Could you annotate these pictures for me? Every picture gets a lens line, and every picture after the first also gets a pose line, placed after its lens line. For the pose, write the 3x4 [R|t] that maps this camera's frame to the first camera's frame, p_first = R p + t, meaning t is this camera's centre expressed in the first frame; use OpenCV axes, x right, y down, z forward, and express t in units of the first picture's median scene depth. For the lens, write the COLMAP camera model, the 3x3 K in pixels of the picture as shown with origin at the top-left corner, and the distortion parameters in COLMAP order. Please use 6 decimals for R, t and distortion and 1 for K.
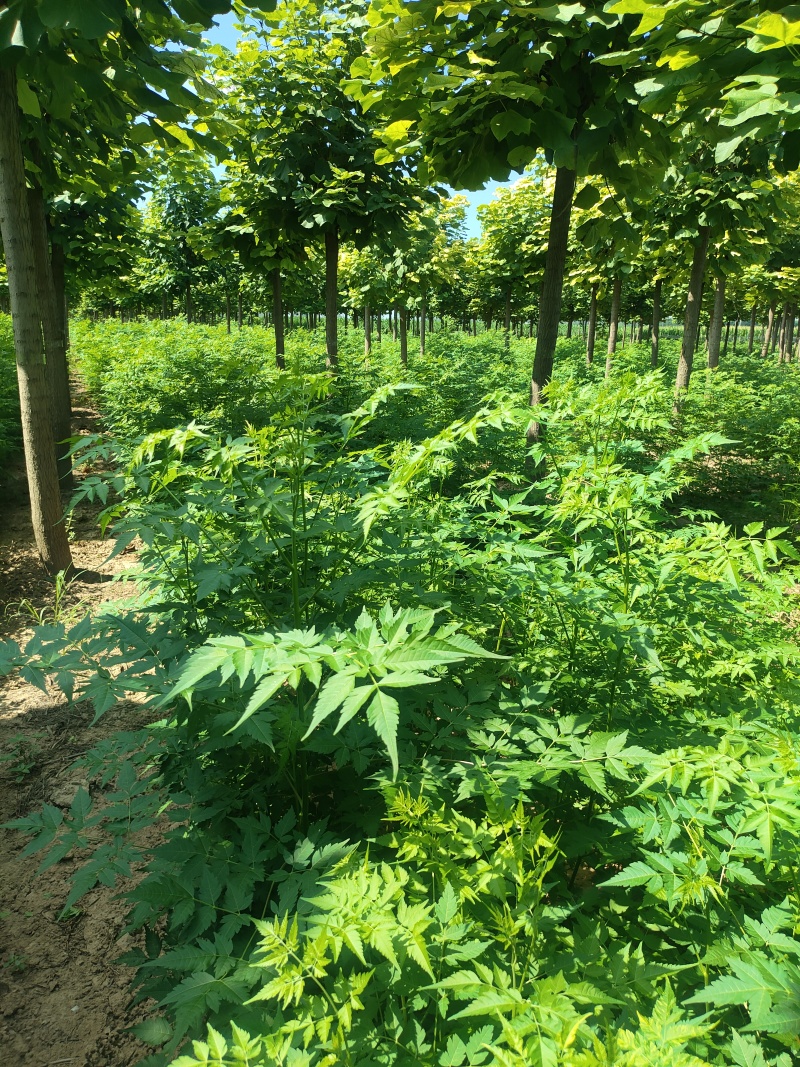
lens RADIAL K [[794.6, 0, 394.7], [0, 794.6, 529.2], [0, 0, 1]] dist [0.029234, -0.026927]
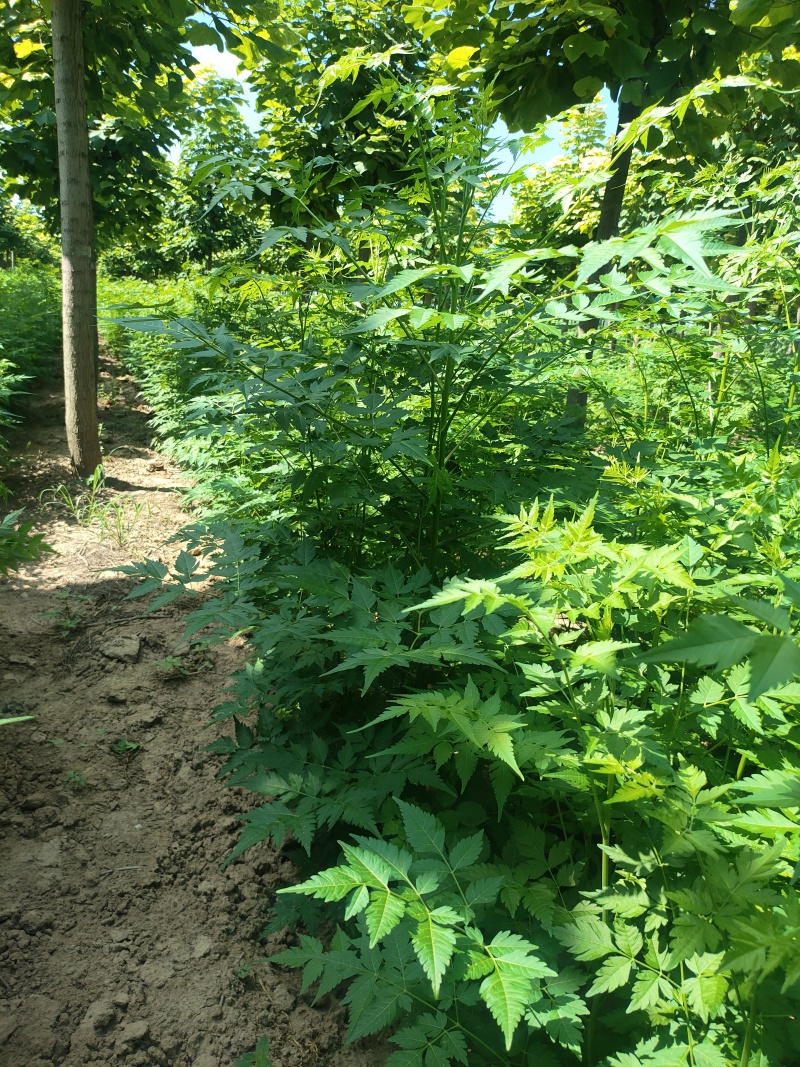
lens RADIAL K [[794.6, 0, 396.9], [0, 794.6, 531.2], [0, 0, 1]] dist [0.029234, -0.026927]
pose [[0.997804, 0.066111, 0.004120, -0.024442], [-0.066155, 0.997739, 0.011853, 0.044093], [-0.003327, -0.012099, 0.999921, 0.013073]]
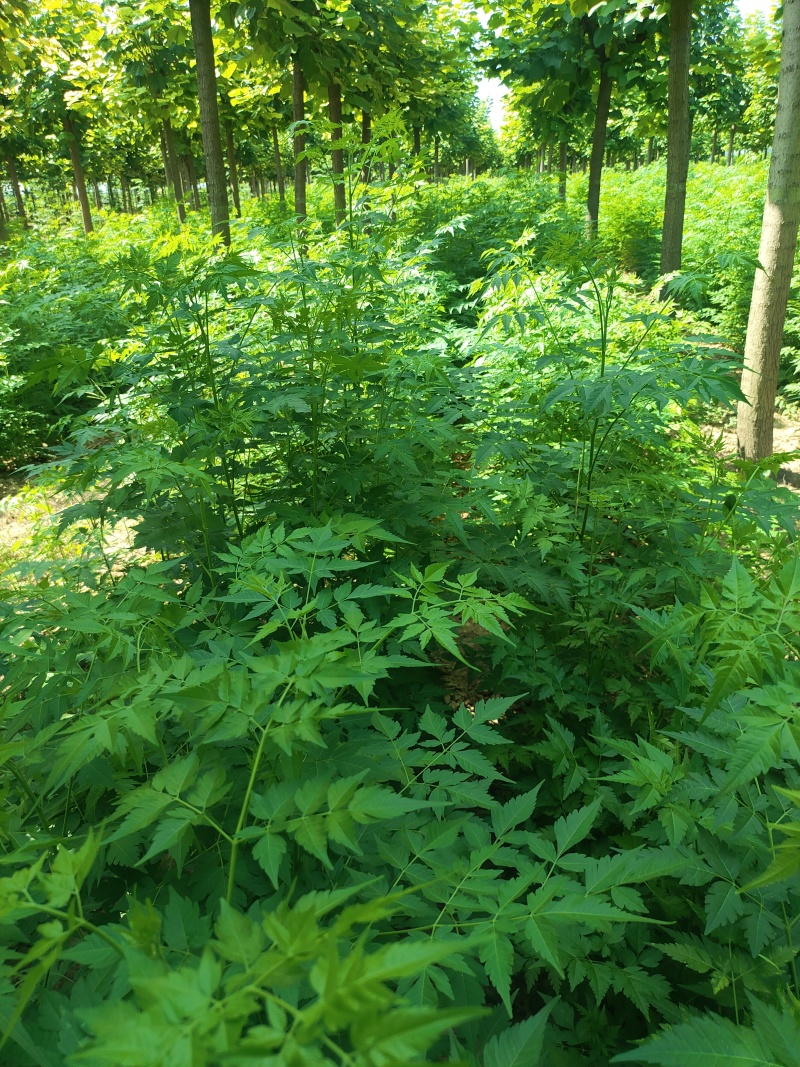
lens RADIAL K [[794.6, 0, 401.0], [0, 794.6, 533.4], [0, 0, 1]] dist [0.029234, -0.026927]
pose [[0.875123, 0.129177, -0.466340, -0.187652], [-0.048318, 0.982221, 0.181403, -0.007212], [0.481482, -0.136217, 0.865806, 0.052748]]
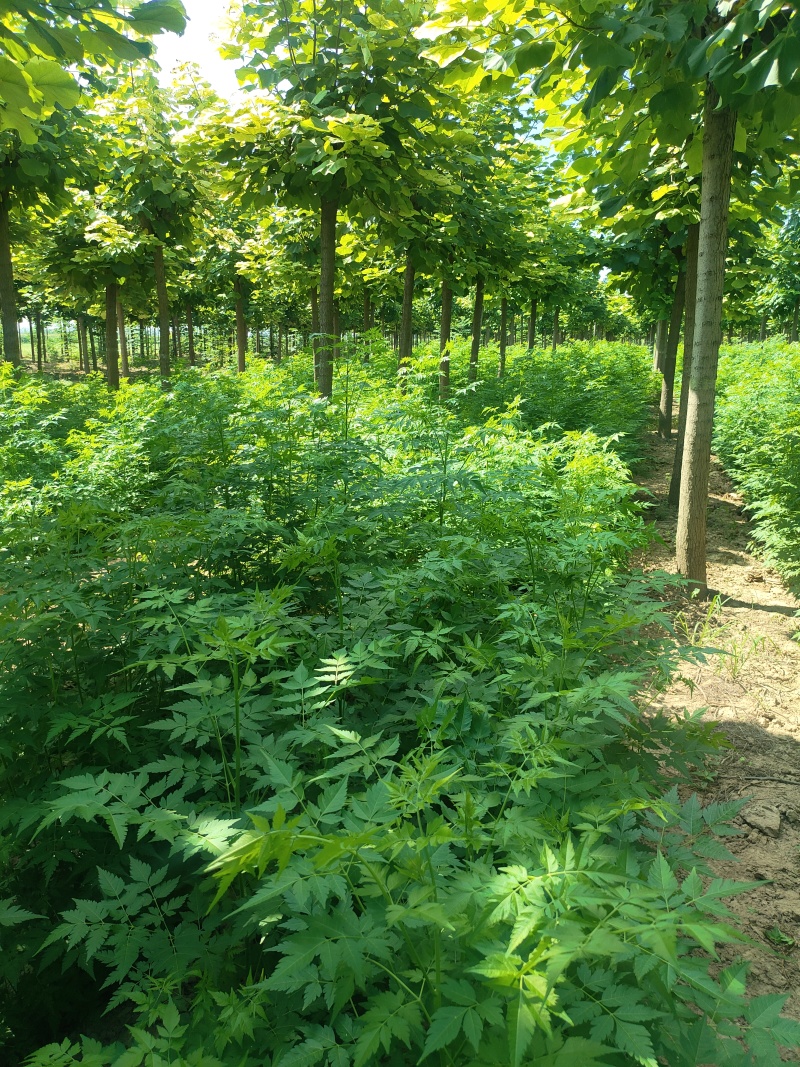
lens RADIAL K [[794.6, 0, 396.2], [0, 794.6, 529.7], [0, 0, 1]] dist [0.029234, -0.026927]
pose [[0.780449, 0.120554, -0.613487, -0.052229], [-0.136739, 0.990391, 0.020665, 0.004280], [0.610084, 0.067760, 0.789434, -0.027412]]
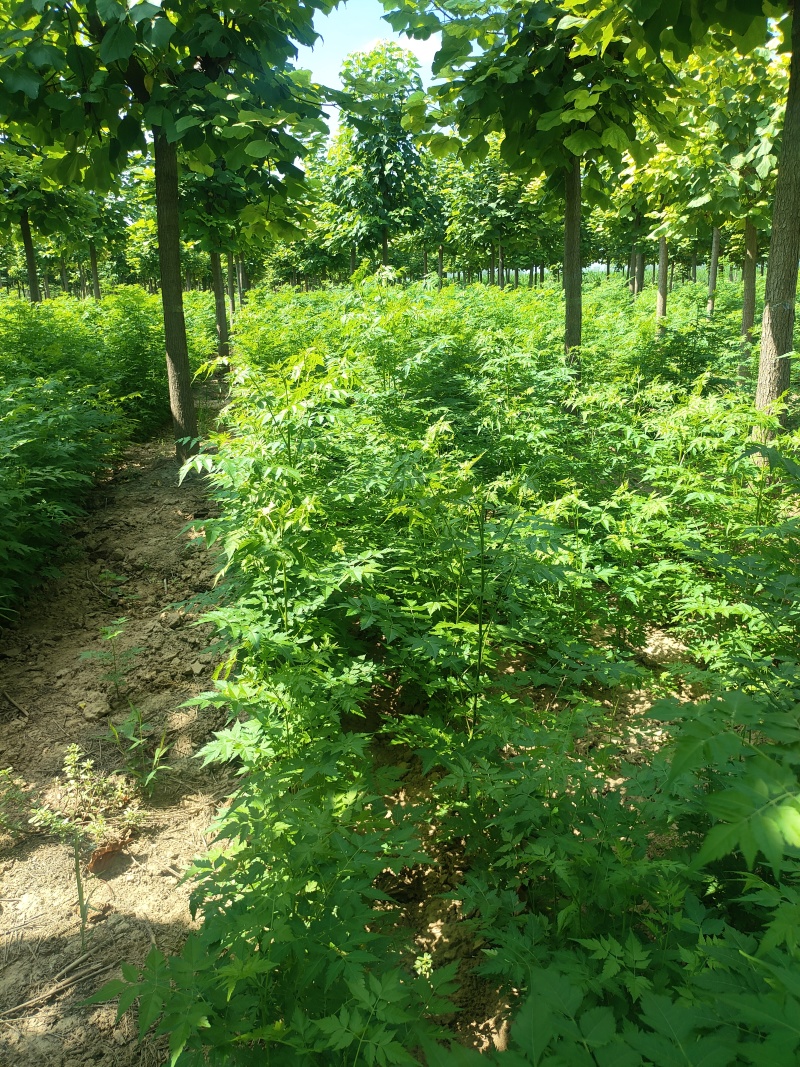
lens RADIAL K [[794.6, 0, 403.6], [0, 794.6, 528.4], [0, 0, 1]] dist [0.029234, -0.026927]
pose [[0.977374, 0.010750, -0.211246, -0.218098], [-0.001217, 0.998977, 0.045206, -0.173372], [0.211516, -0.043926, 0.976387, 0.704641]]
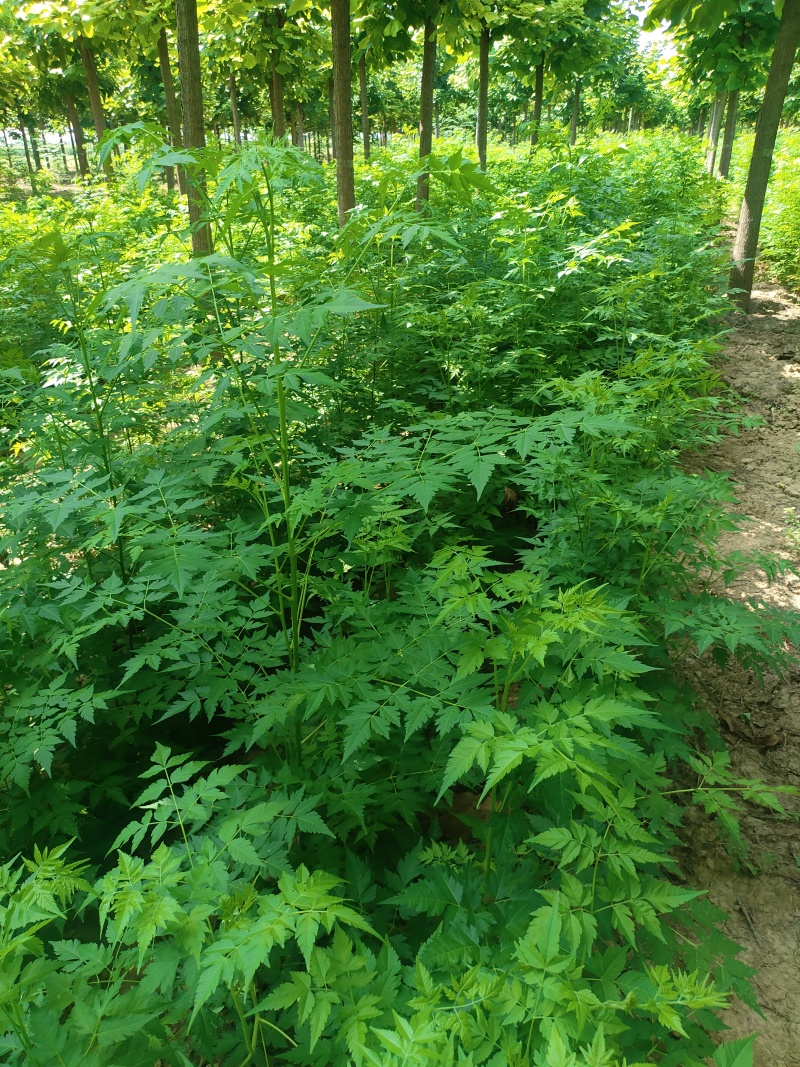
lens RADIAL K [[794.6, 0, 397.3], [0, 794.6, 534.2], [0, 0, 1]] dist [0.029234, -0.026927]
pose [[0.767438, 0.241945, -0.593718, -0.314262], [-0.115237, 0.963034, 0.243488, -0.140225], [0.630681, -0.118444, 0.766950, 0.547924]]
